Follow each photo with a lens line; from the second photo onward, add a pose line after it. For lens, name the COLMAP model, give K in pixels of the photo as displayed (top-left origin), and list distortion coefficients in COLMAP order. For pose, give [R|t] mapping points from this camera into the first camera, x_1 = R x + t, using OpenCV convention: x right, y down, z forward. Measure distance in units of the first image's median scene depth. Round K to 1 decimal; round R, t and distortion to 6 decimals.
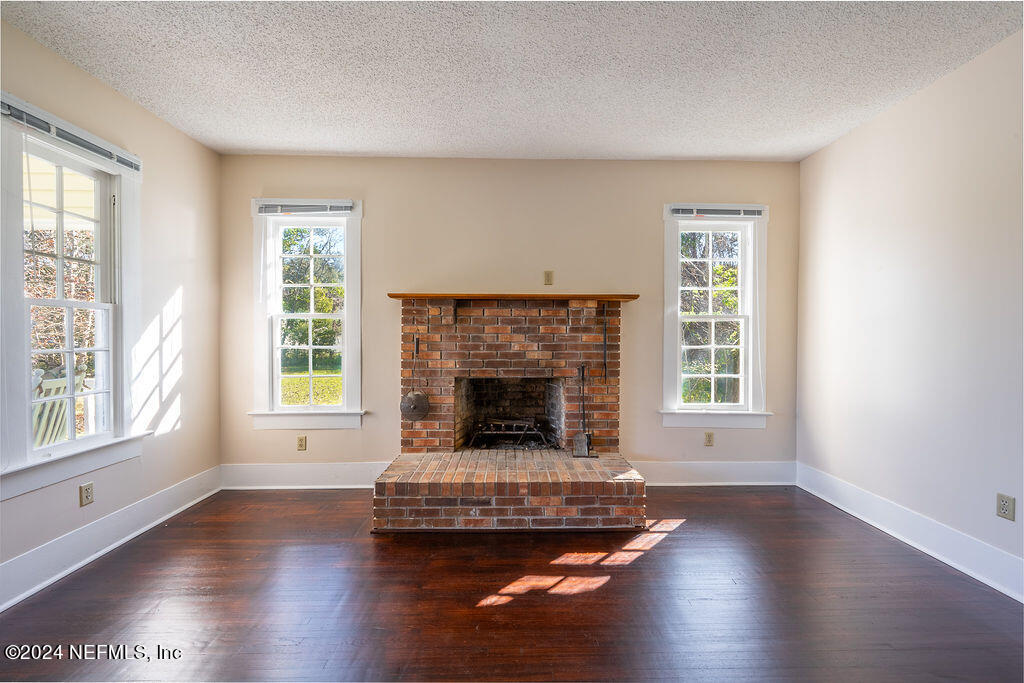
lens RADIAL K [[404.9, 0, 514.2], [0, 404.9, 339.9], [0, 0, 1]] dist [0.000357, -0.000845]
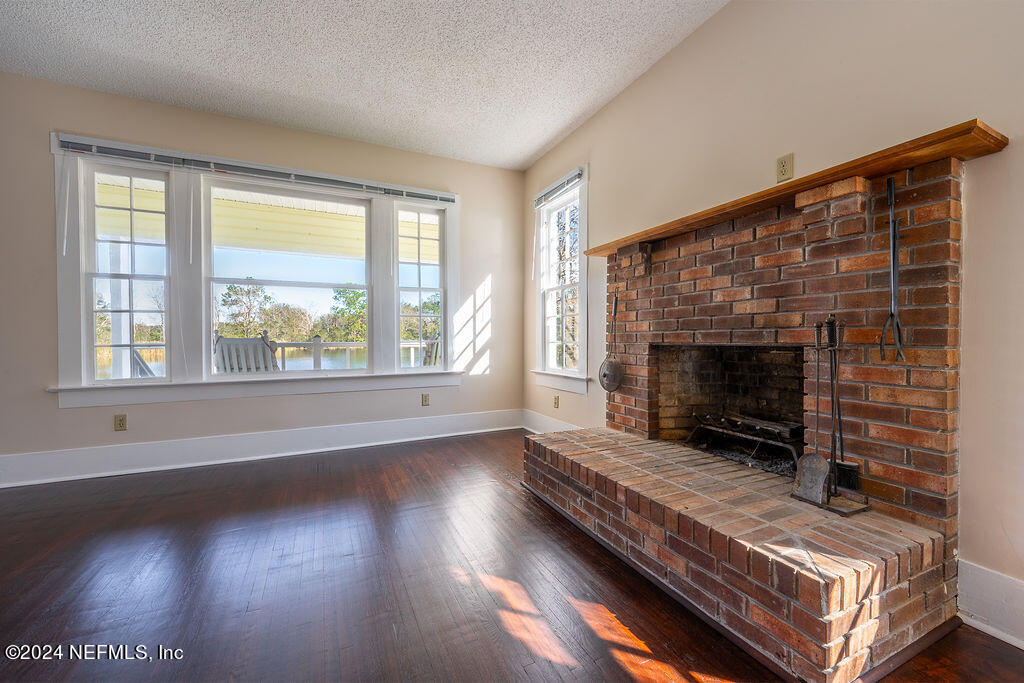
lens RADIAL K [[404.9, 0, 510.0], [0, 404.9, 339.1], [0, 0, 1]] dist [0.000357, -0.000845]
pose [[0.394877, -0.000576, -0.918734, 0.462712], [-0.007680, 0.999963, -0.003928, 0.090131], [0.918702, 0.008607, 0.394858, 0.448903]]
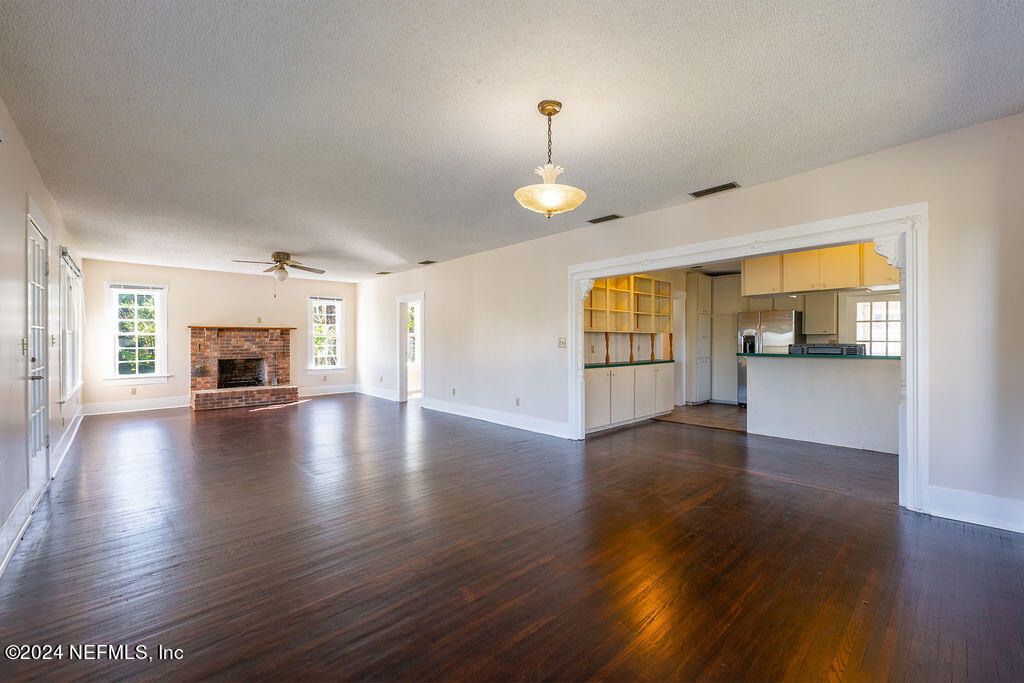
lens RADIAL K [[422.0, 0, 522.5], [0, 422.0, 340.7], [0, 0, 1]] dist [-0.003631, -0.000543]
pose [[0.737207, -0.005890, 0.675641, -0.518576], [0.012879, 0.999903, -0.005336, 0.016236], [-0.675544, 0.012635, 0.737211, -2.222573]]
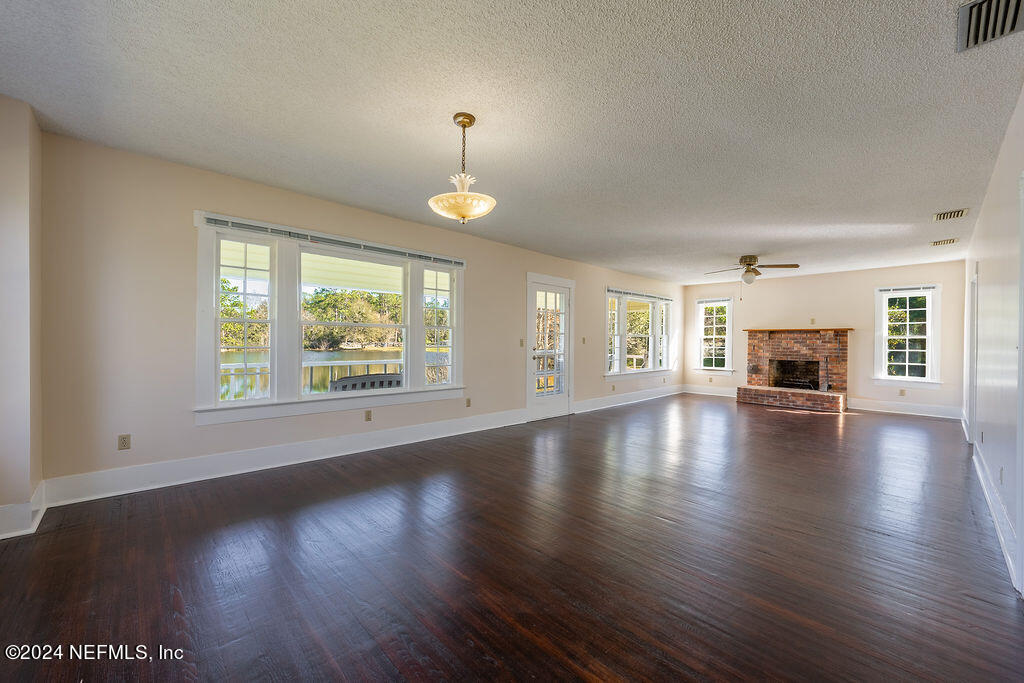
lens RADIAL K [[404.9, 0, 508.4], [0, 404.9, 340.0], [0, 0, 1]] dist [0.000357, -0.000845]
pose [[0.662489, 0.002492, -0.749067, 0.740476], [-0.015412, 0.999828, -0.010304, 0.017061], [0.748913, 0.018371, 0.662414, -2.148676]]
